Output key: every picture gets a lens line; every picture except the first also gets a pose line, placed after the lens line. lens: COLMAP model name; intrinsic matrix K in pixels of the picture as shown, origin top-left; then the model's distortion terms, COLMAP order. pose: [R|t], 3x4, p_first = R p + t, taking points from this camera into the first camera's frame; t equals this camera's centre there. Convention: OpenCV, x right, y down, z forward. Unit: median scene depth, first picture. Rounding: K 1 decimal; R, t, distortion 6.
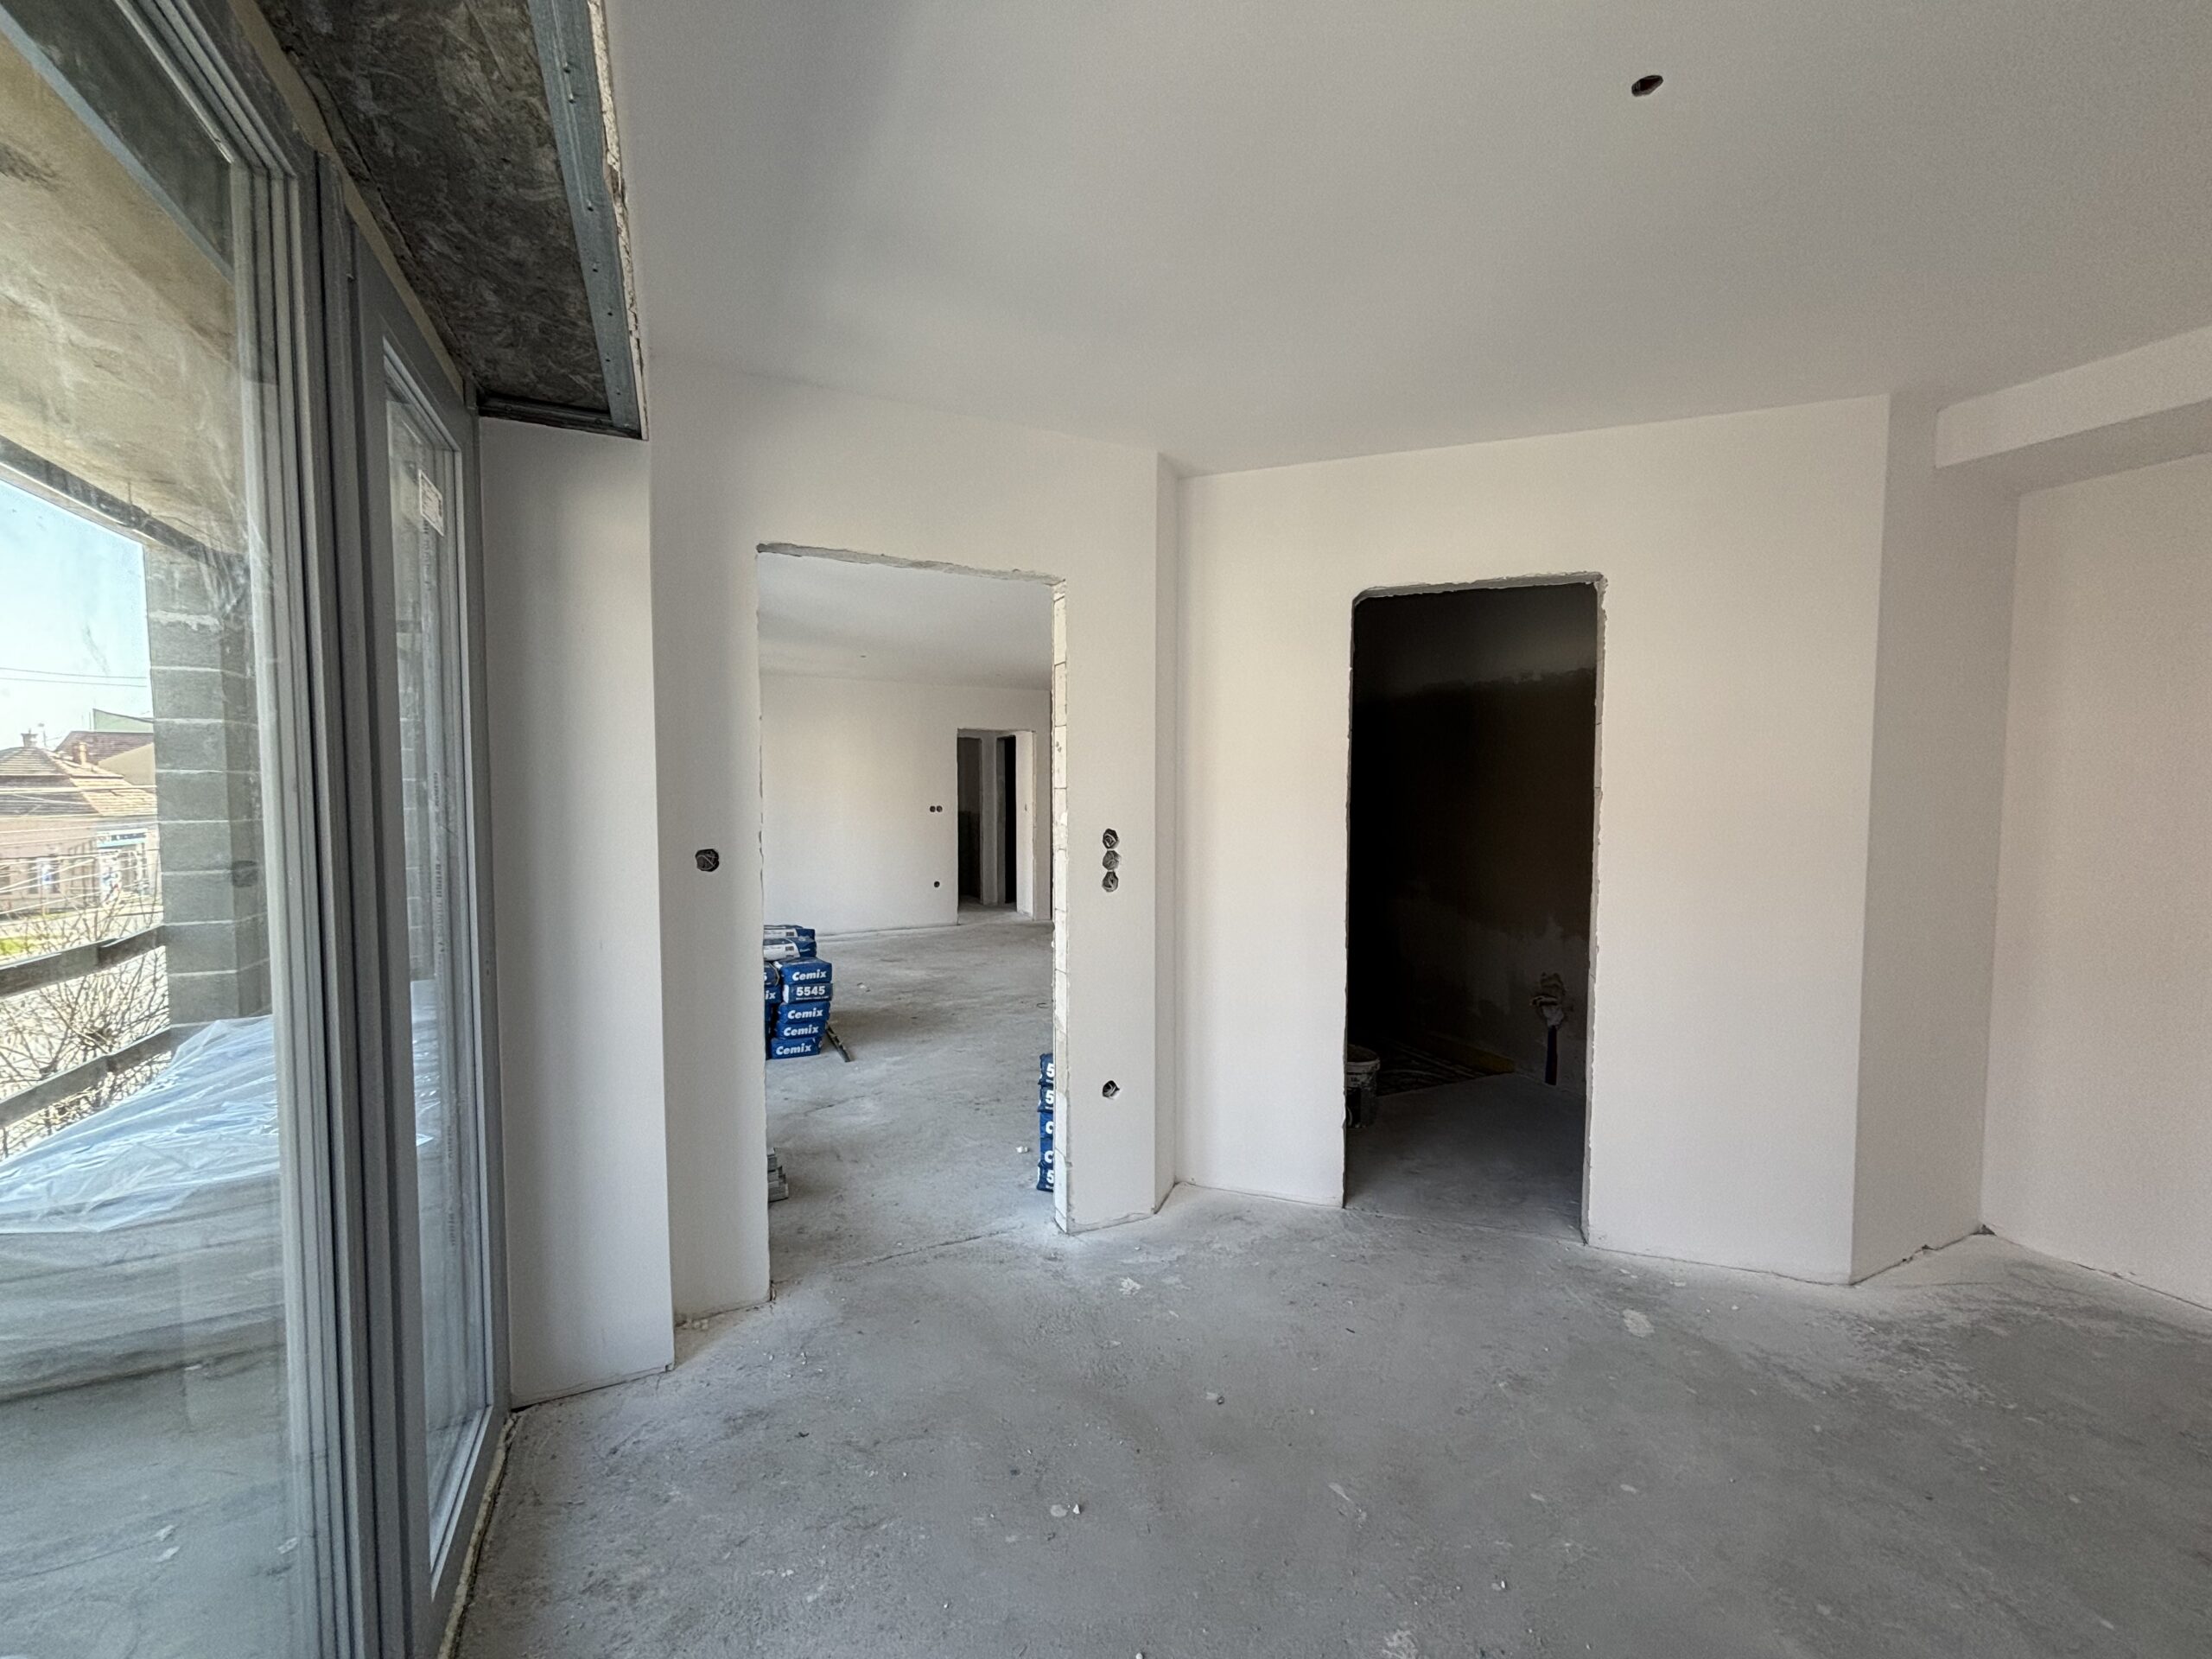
lens RADIAL K [[887.1, 0, 1104.0], [0, 887.1, 831.9], [0, 0, 1]] dist [-0.000130, -0.000210]
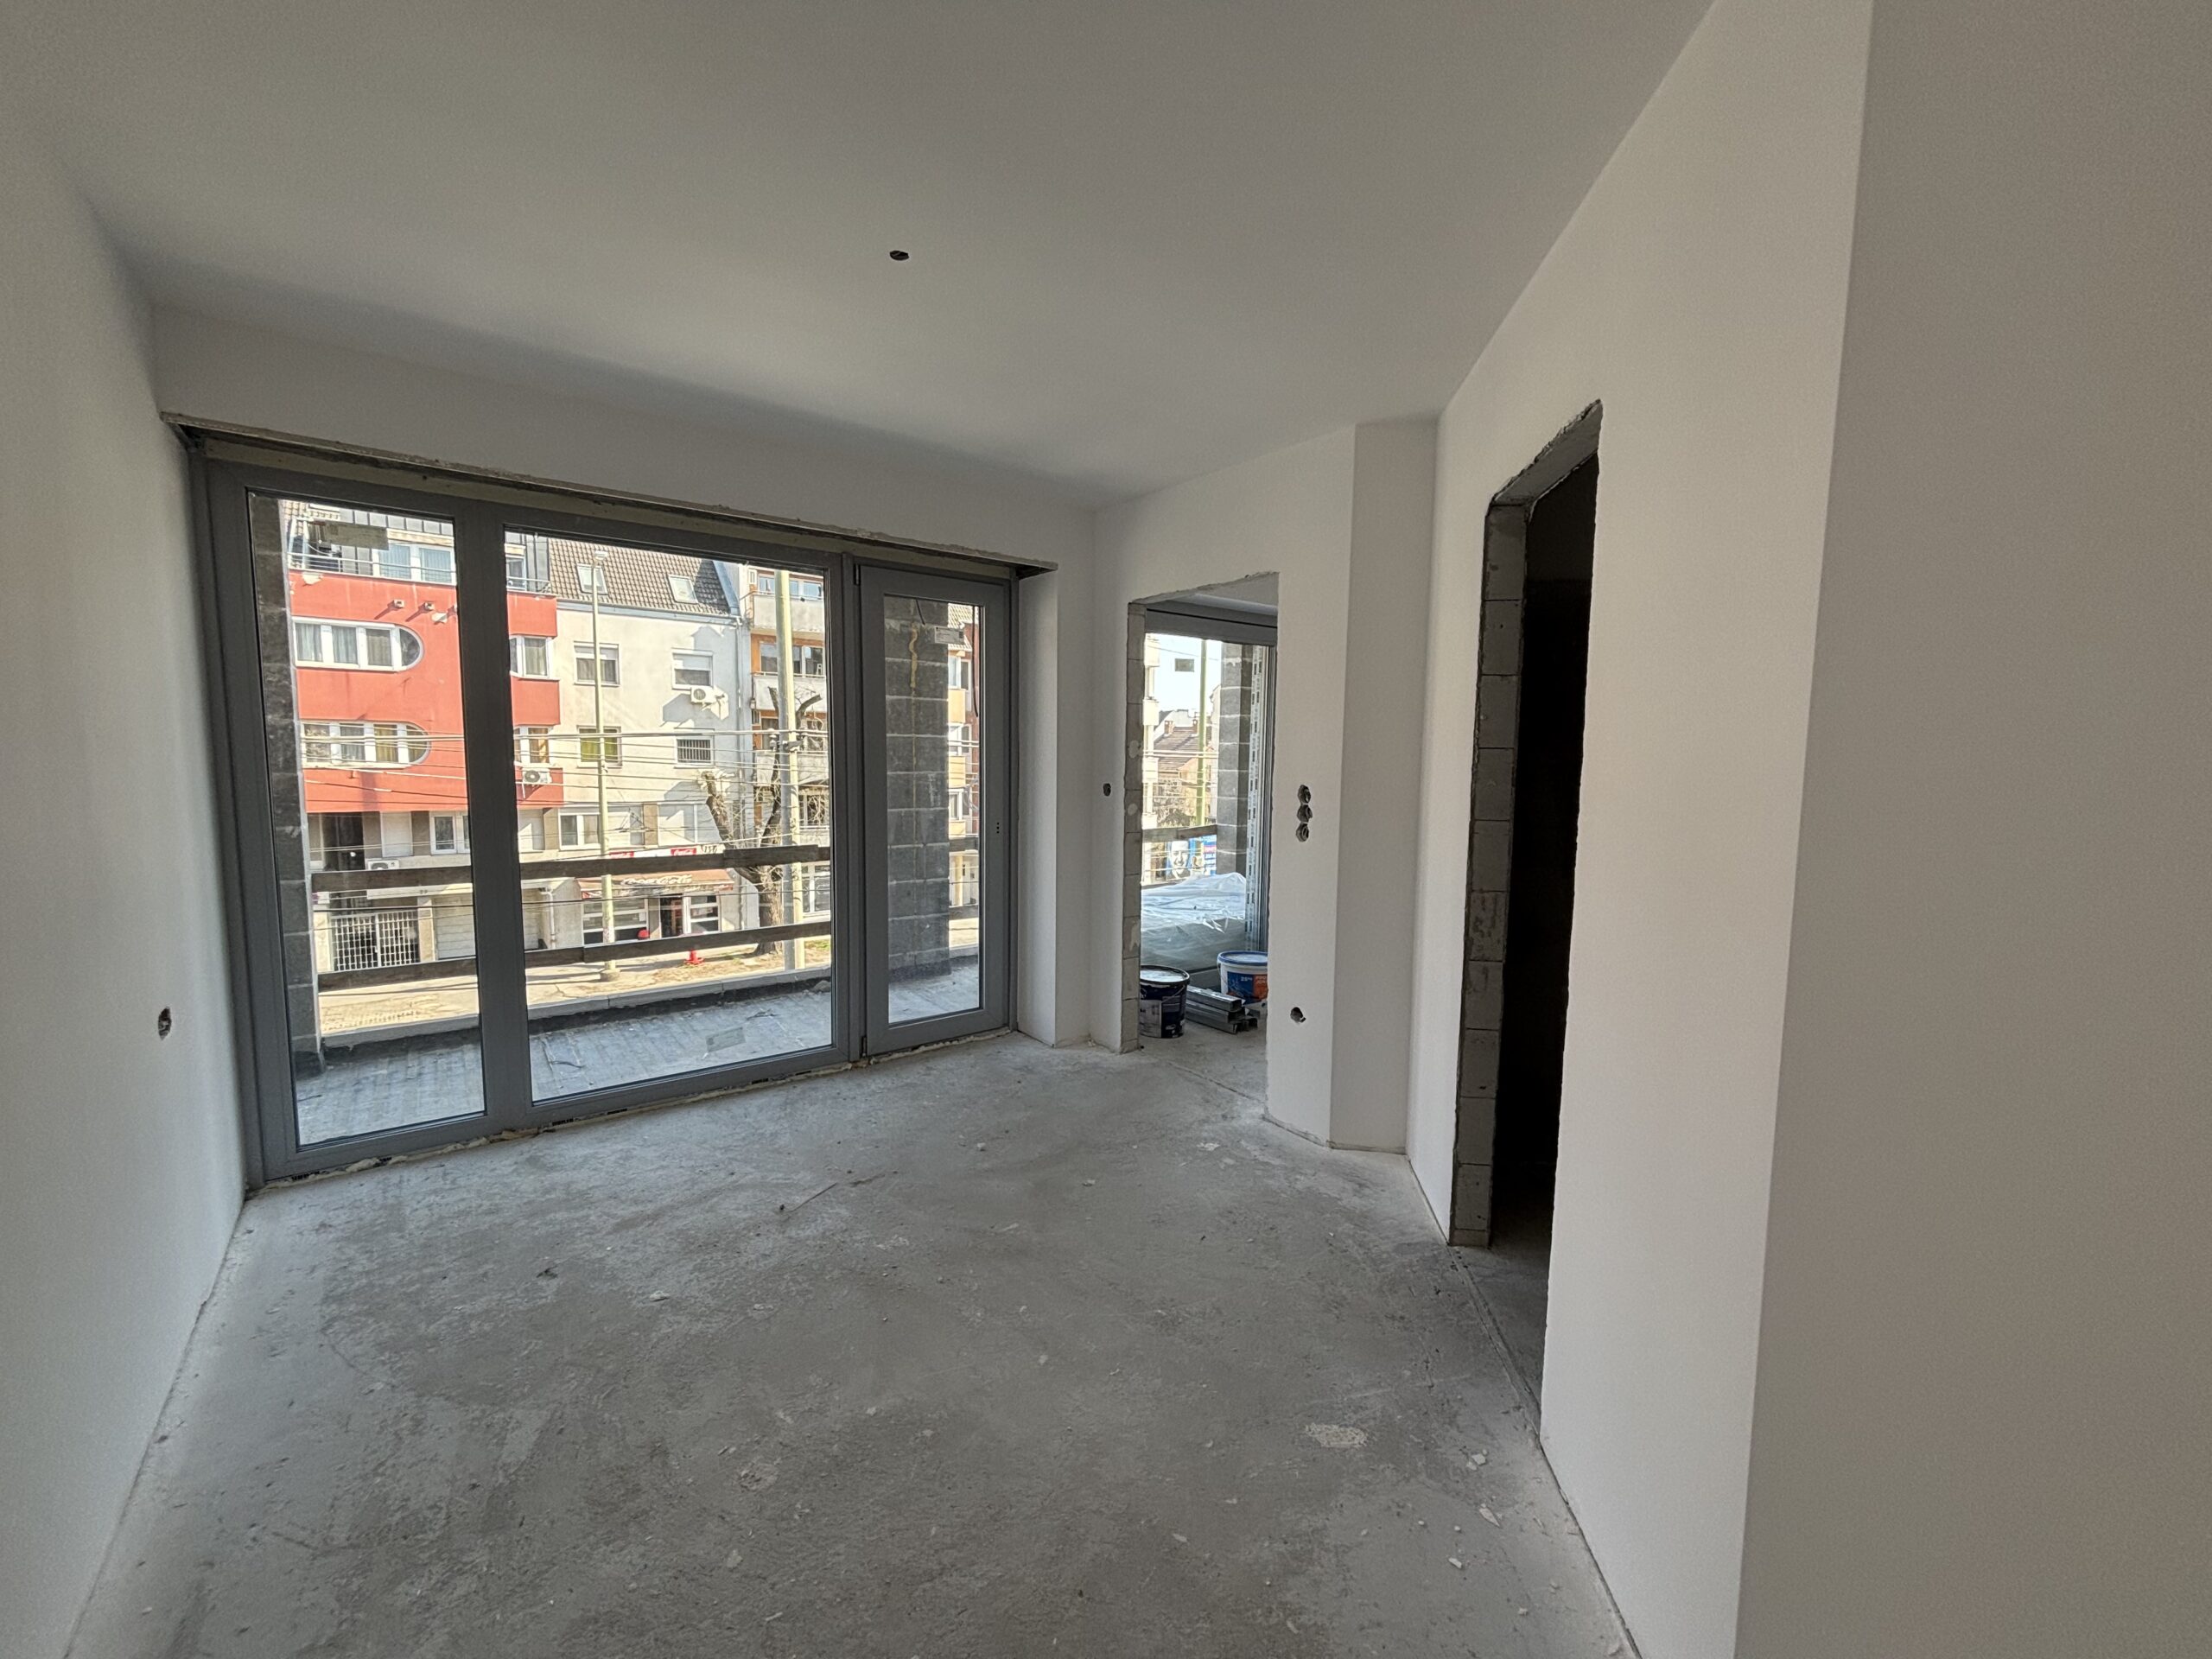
lens RADIAL K [[834.5, 0, 1074.1], [0, 834.5, 829.8], [0, 0, 1]] dist [-0.000569, -0.000090]
pose [[0.218022, 0.092879, -0.971514, 0.988725], [-0.057769, 0.994944, 0.082155, -0.017866], [0.974233, 0.038211, 0.222285, 0.484321]]
